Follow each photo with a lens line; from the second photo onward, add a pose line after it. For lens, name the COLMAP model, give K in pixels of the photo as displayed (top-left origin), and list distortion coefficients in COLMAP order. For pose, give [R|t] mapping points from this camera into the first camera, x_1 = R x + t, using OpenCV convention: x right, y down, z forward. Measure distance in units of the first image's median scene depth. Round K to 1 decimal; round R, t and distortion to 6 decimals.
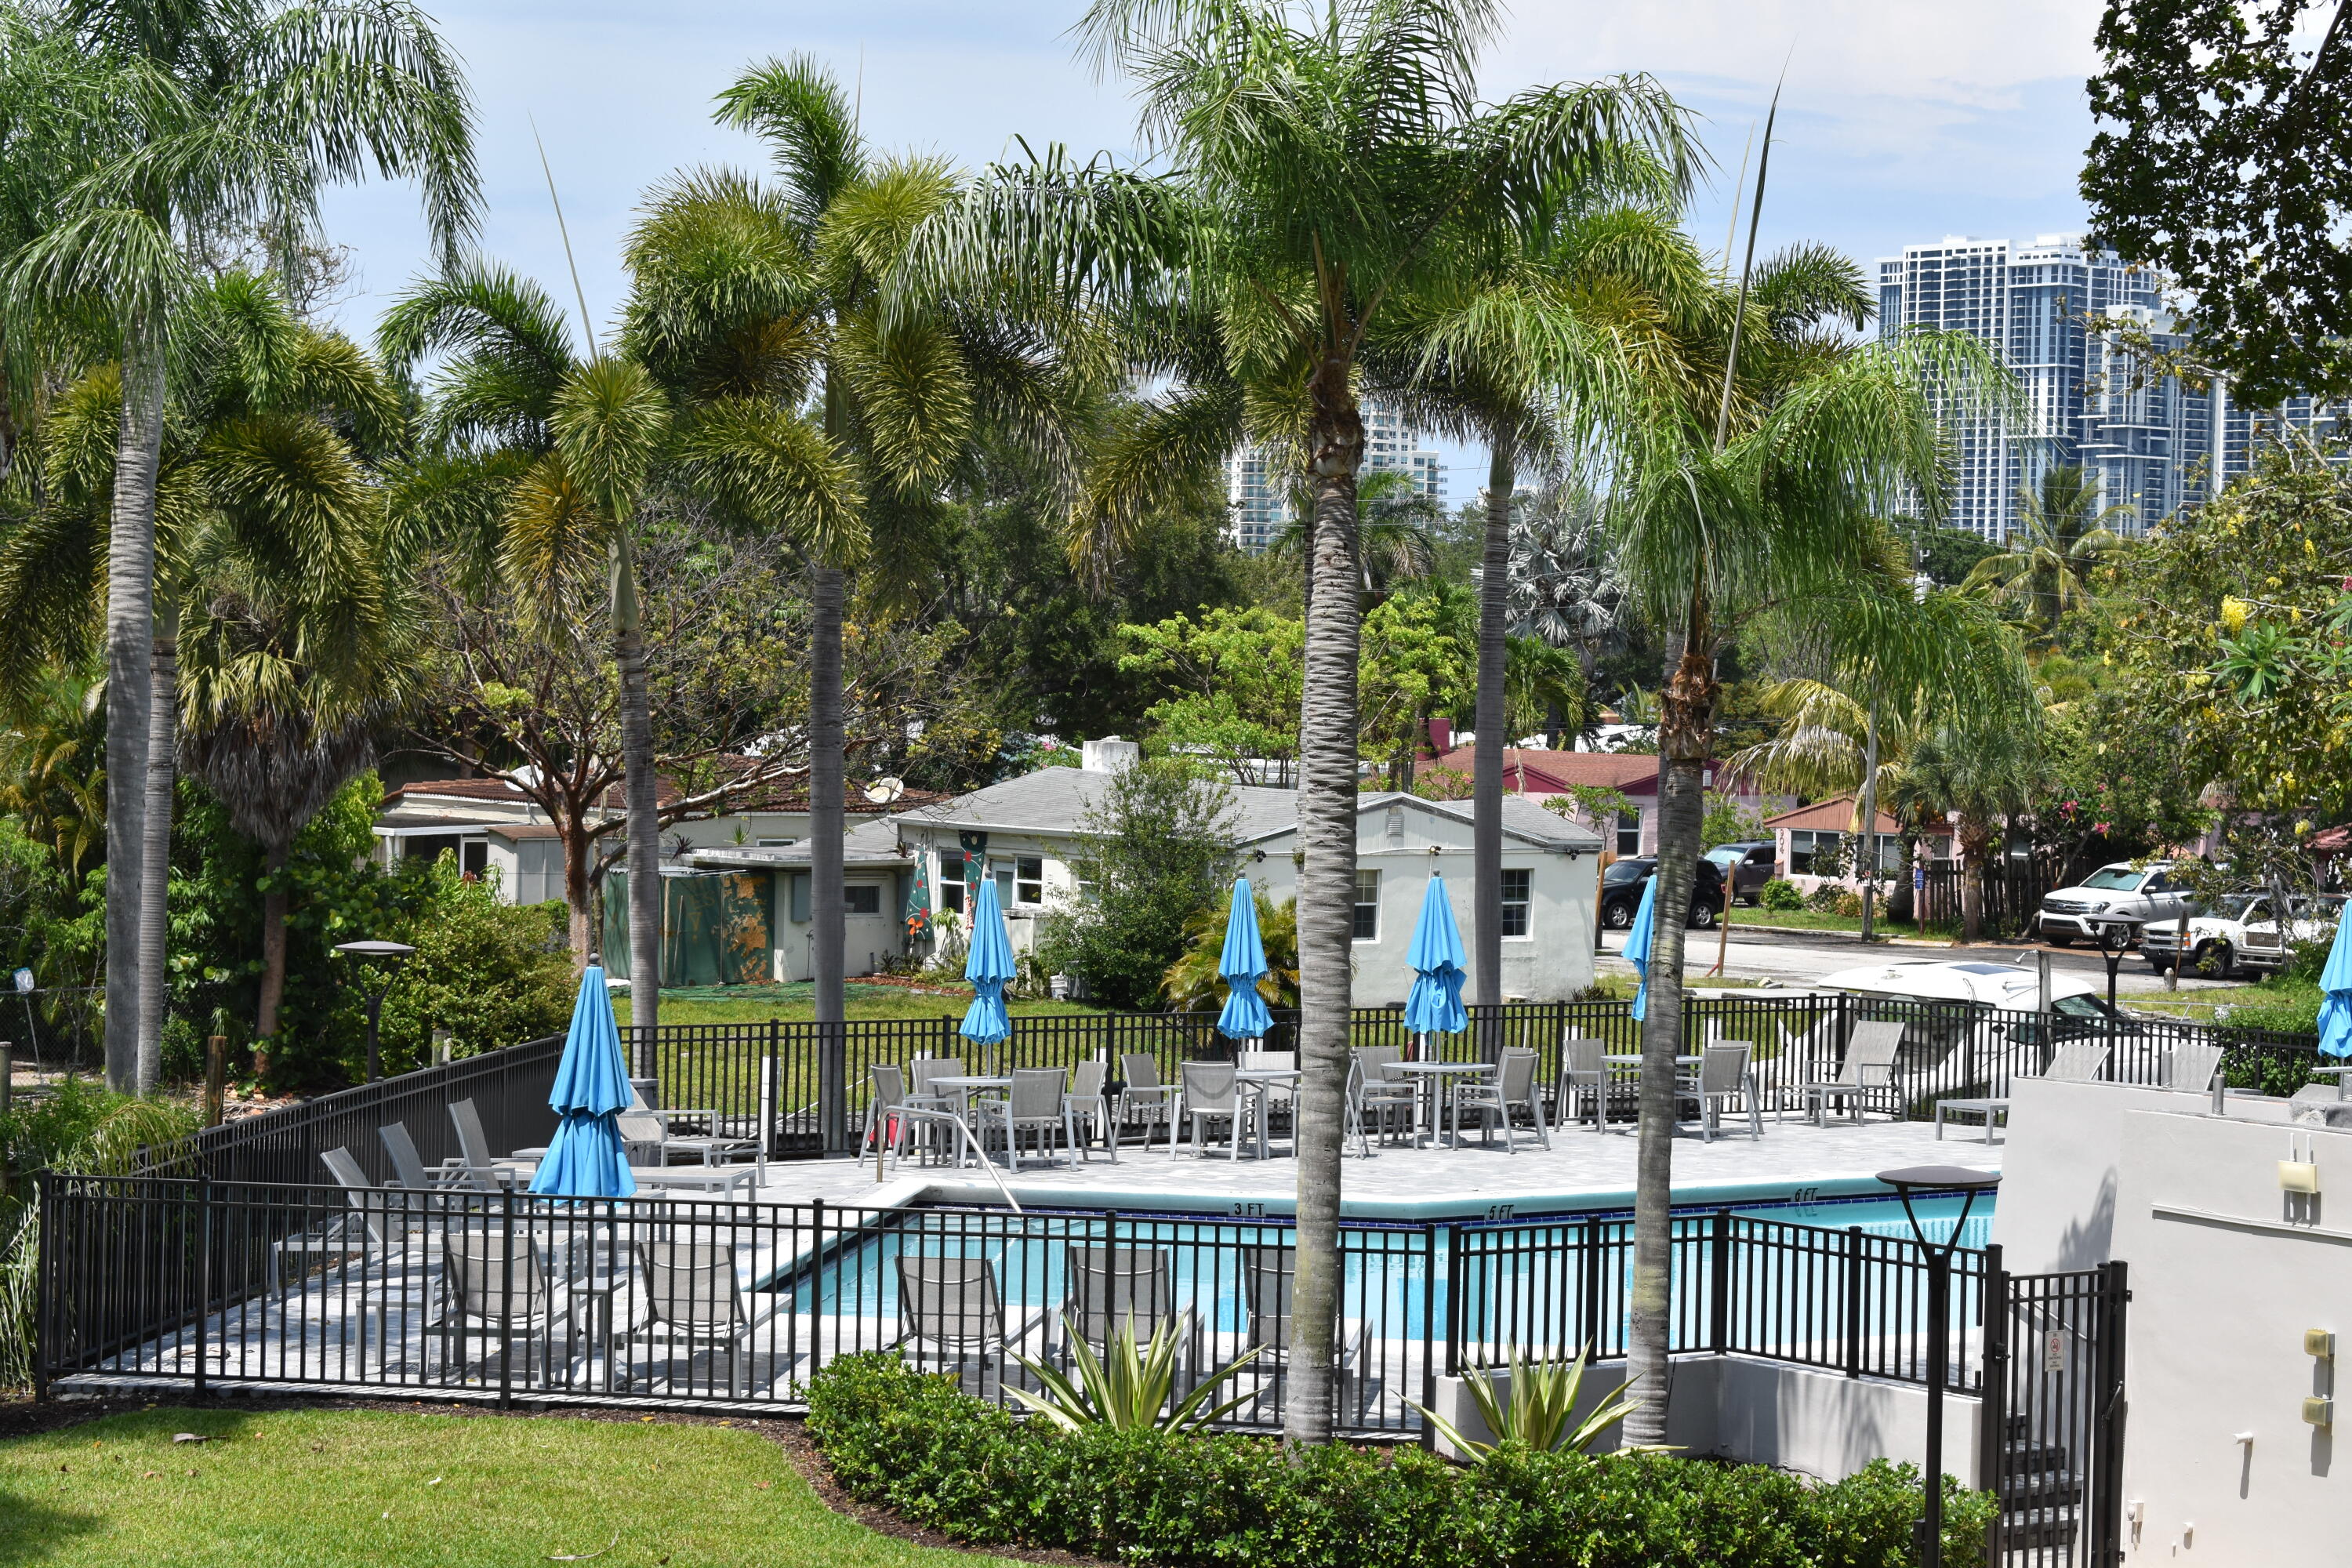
lens RADIAL K [[5415.1, 0, 1176.0], [0, 5415.1, 784.0], [0, 0, 1]] dist [0.045907, 0.608933]
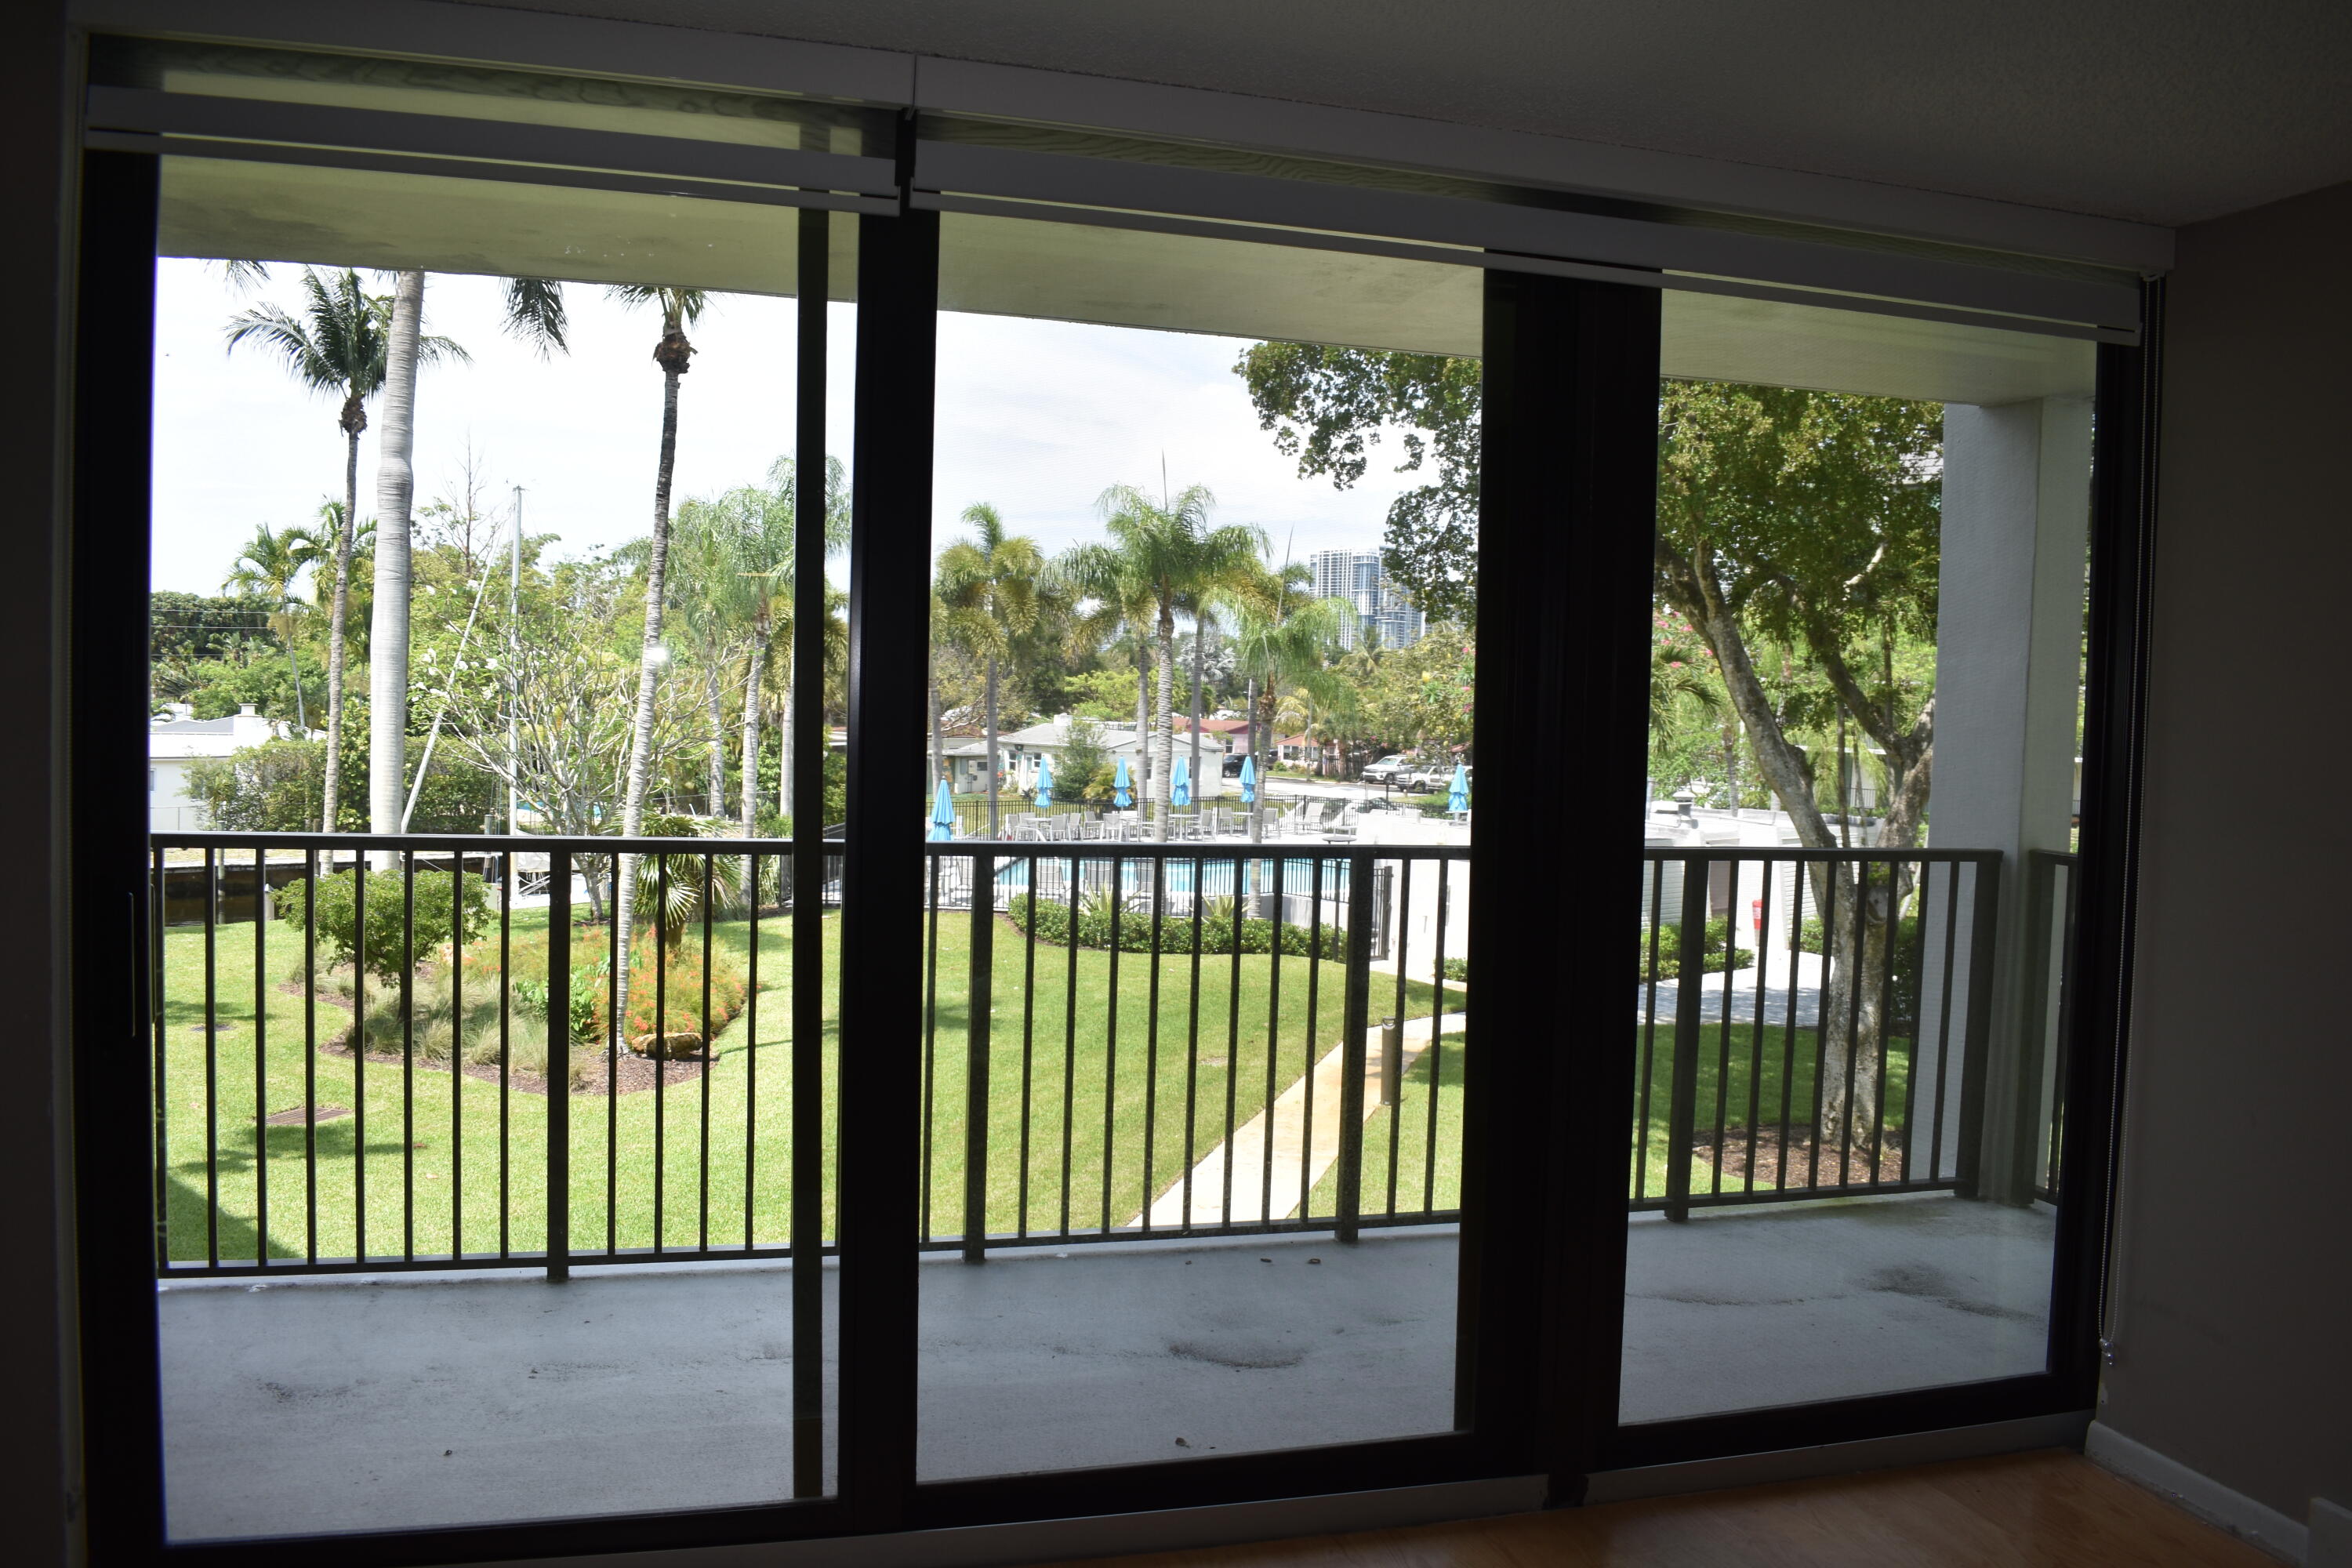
lens RADIAL K [[1851.3, 0, 1176.0], [0, 1851.3, 784.0], [0, 0, 1]] dist [-0.082918, 0.008582]
pose [[0.998334, 0.002532, 0.057645, -0.018291], [-0.004193, 0.999579, 0.028710, 0.001503], [-0.057548, -0.028904, 0.997924, -0.099963]]
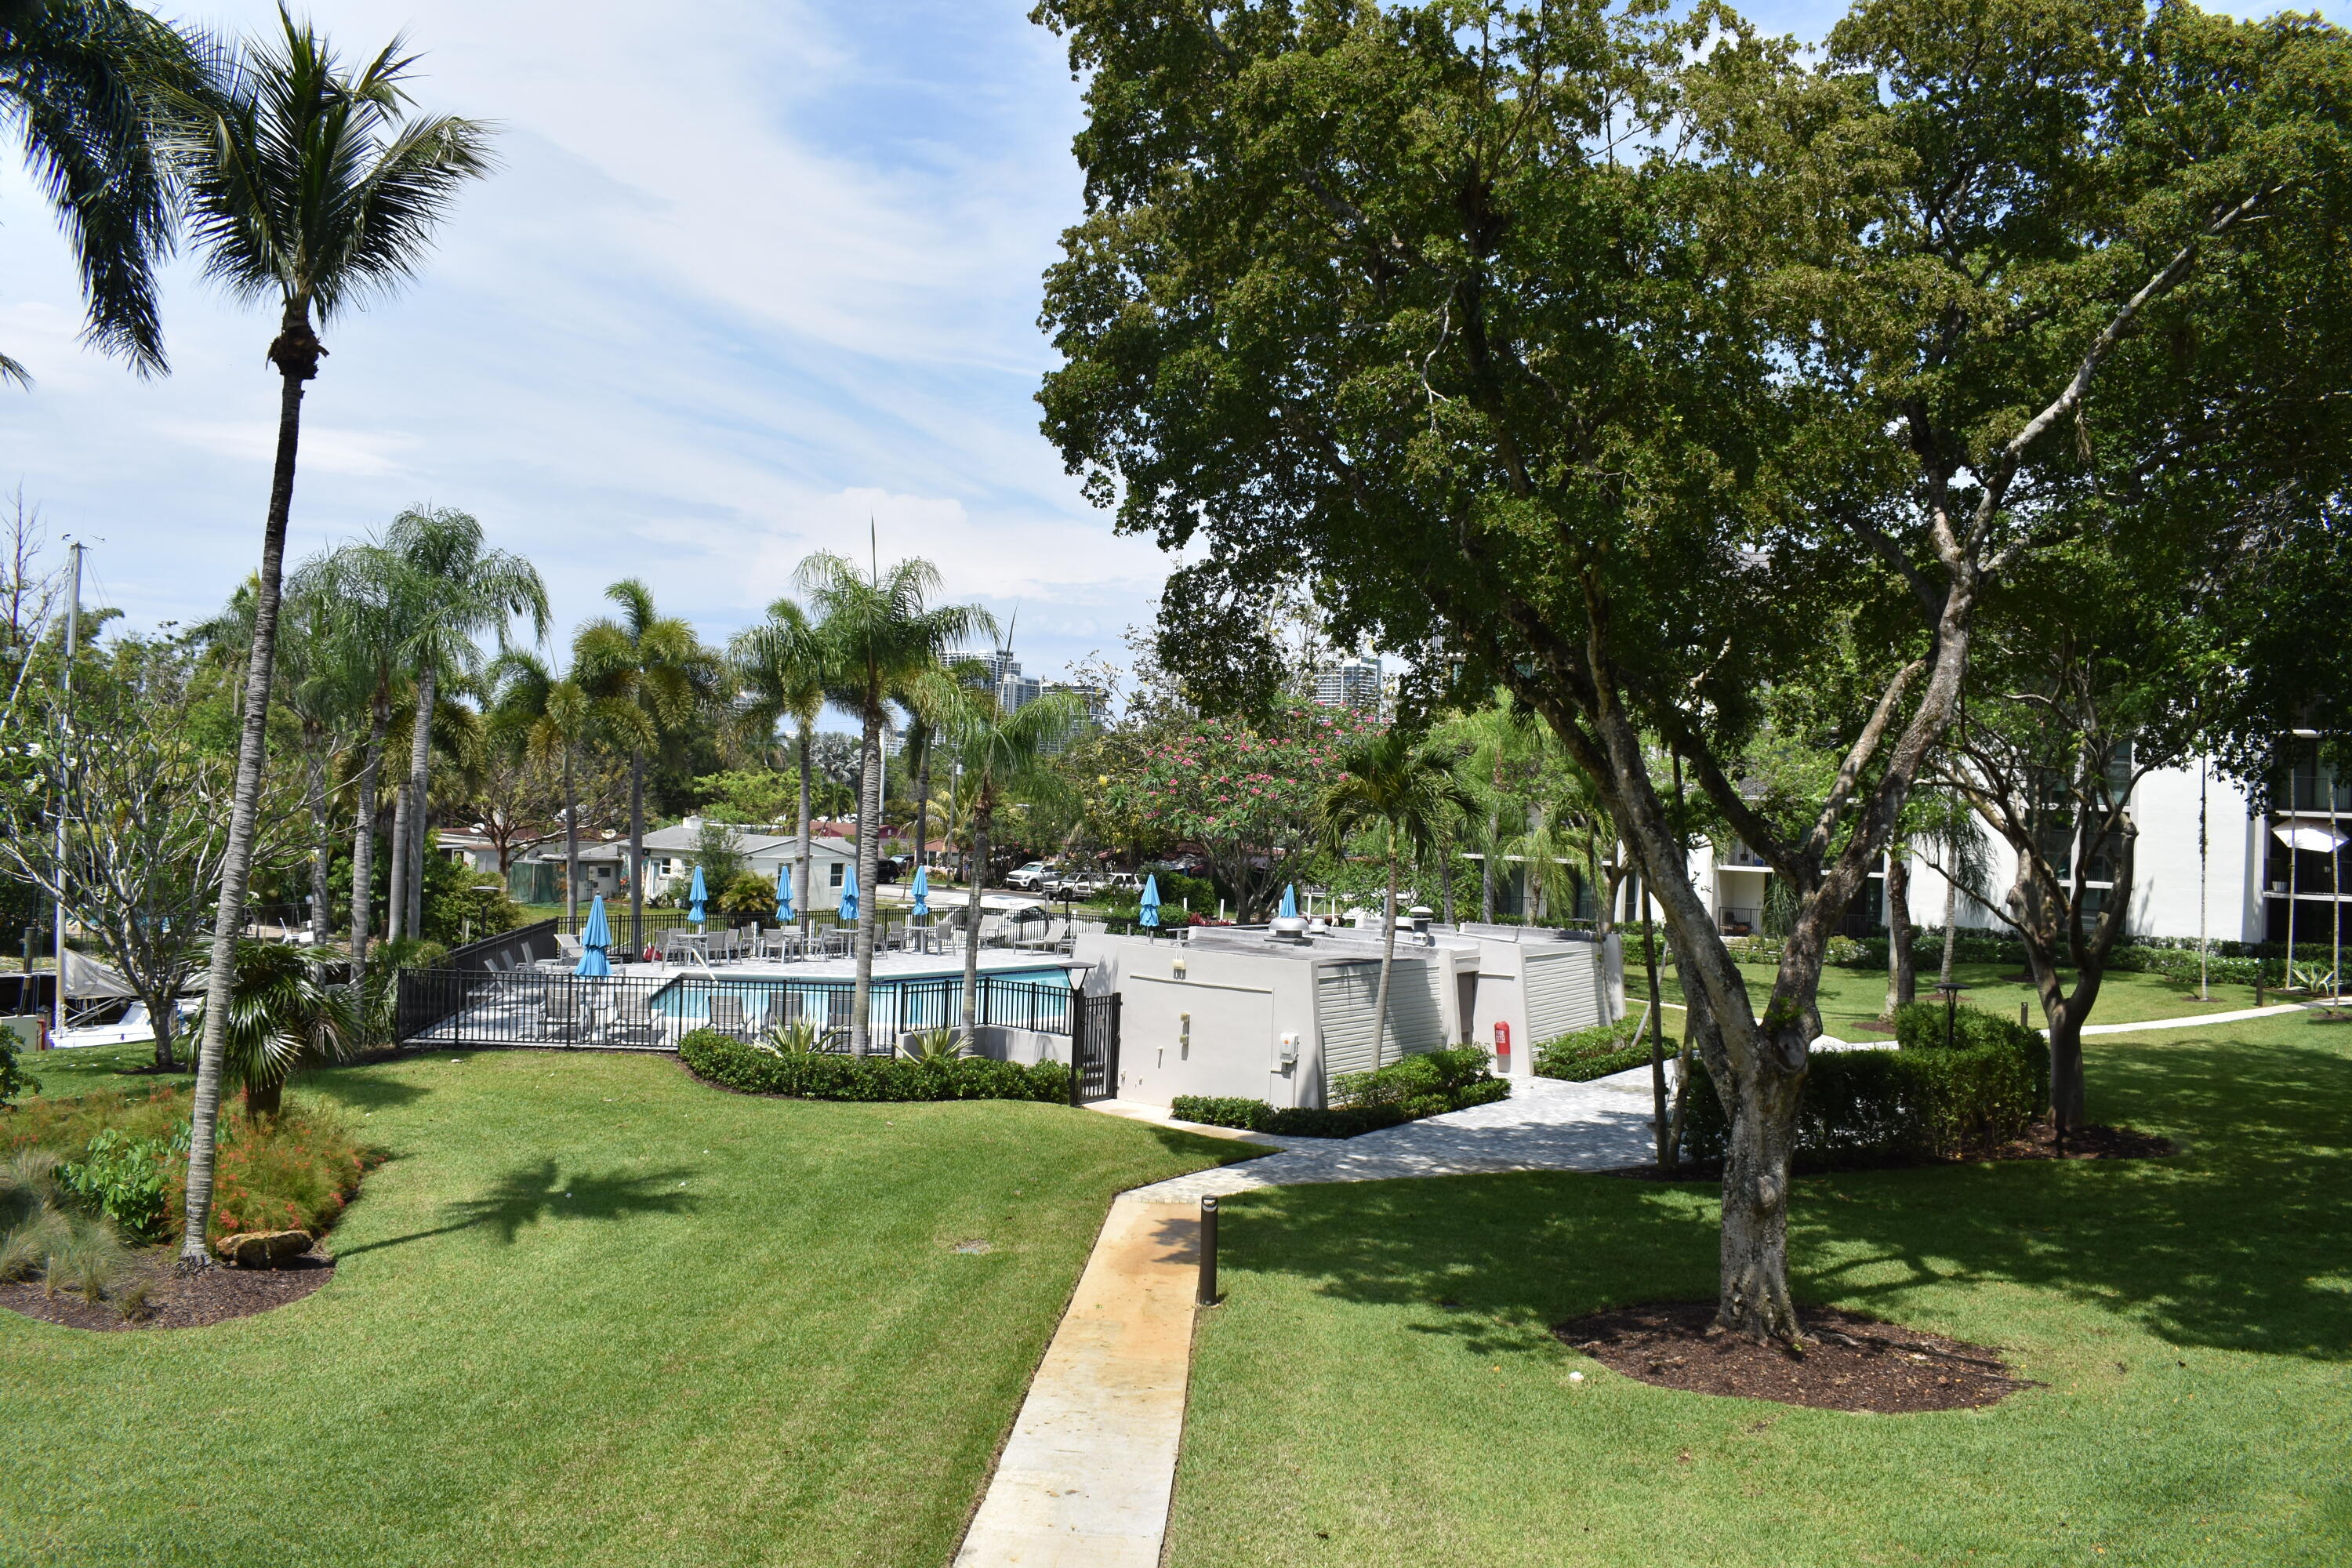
lens RADIAL K [[1851.3, 0, 1176.0], [0, 1851.3, 784.0], [0, 0, 1]] dist [-0.082918, 0.008582]
pose [[0.965013, 0.016596, 0.261677, -0.043358], [-0.009420, 0.999545, -0.028653, -0.000313], [-0.262034, 0.025186, 0.964730, -0.013465]]
